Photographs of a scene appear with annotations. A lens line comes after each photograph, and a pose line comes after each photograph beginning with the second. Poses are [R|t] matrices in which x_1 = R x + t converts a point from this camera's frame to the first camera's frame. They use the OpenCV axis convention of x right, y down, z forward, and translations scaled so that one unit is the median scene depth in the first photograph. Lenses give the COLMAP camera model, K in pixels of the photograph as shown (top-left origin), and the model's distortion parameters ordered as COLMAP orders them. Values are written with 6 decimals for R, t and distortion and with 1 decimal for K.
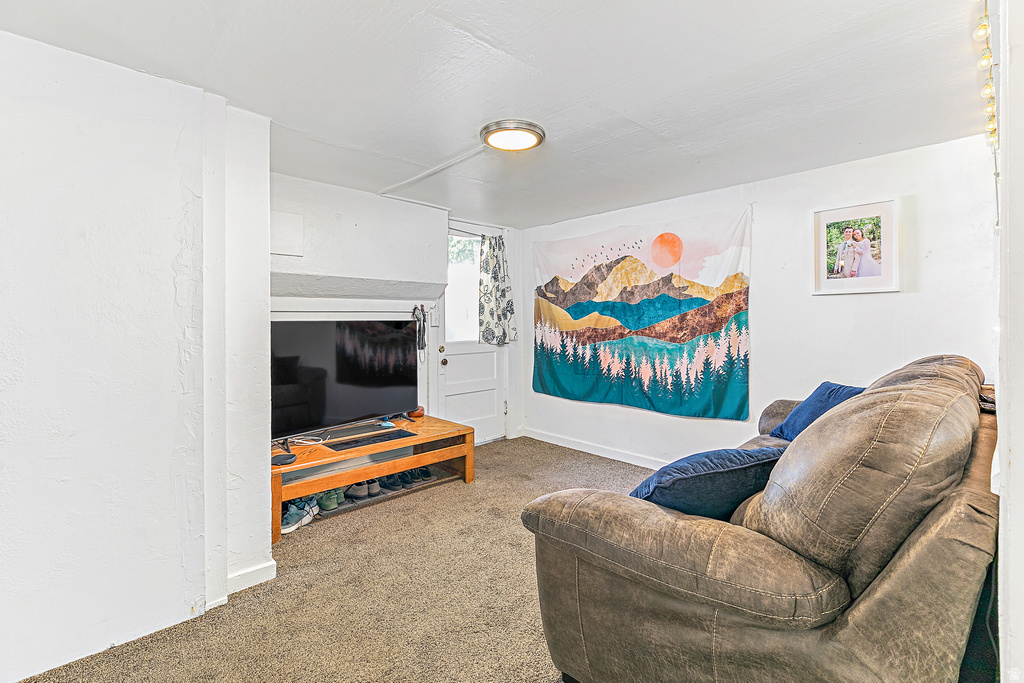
lens RADIAL K [[472.7, 0, 510.8], [0, 472.7, 338.3], [0, 0, 1]] dist [0.002749, 0.000193]
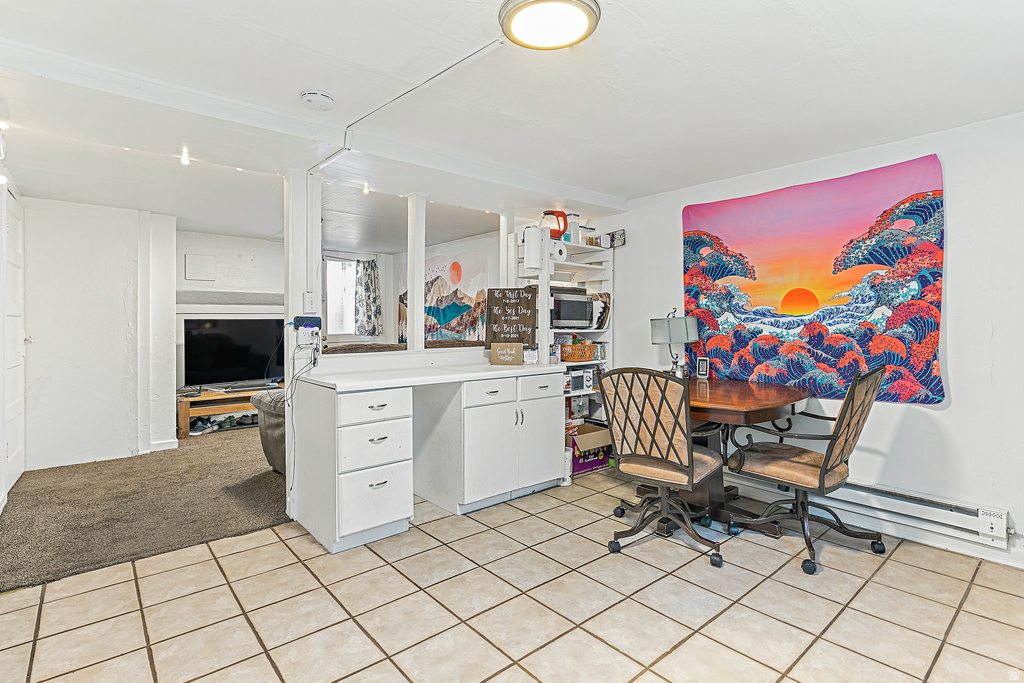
lens RADIAL K [[496.2, 0, 514.3], [0, 496.2, 337.6], [0, 0, 1]] dist [-0.006422, -0.001247]
pose [[0.998375, 0.003407, -0.056877, 0.574443], [-0.003557, 0.999990, -0.002548, 0.023592], [0.056868, 0.002746, 0.998378, -0.552836]]
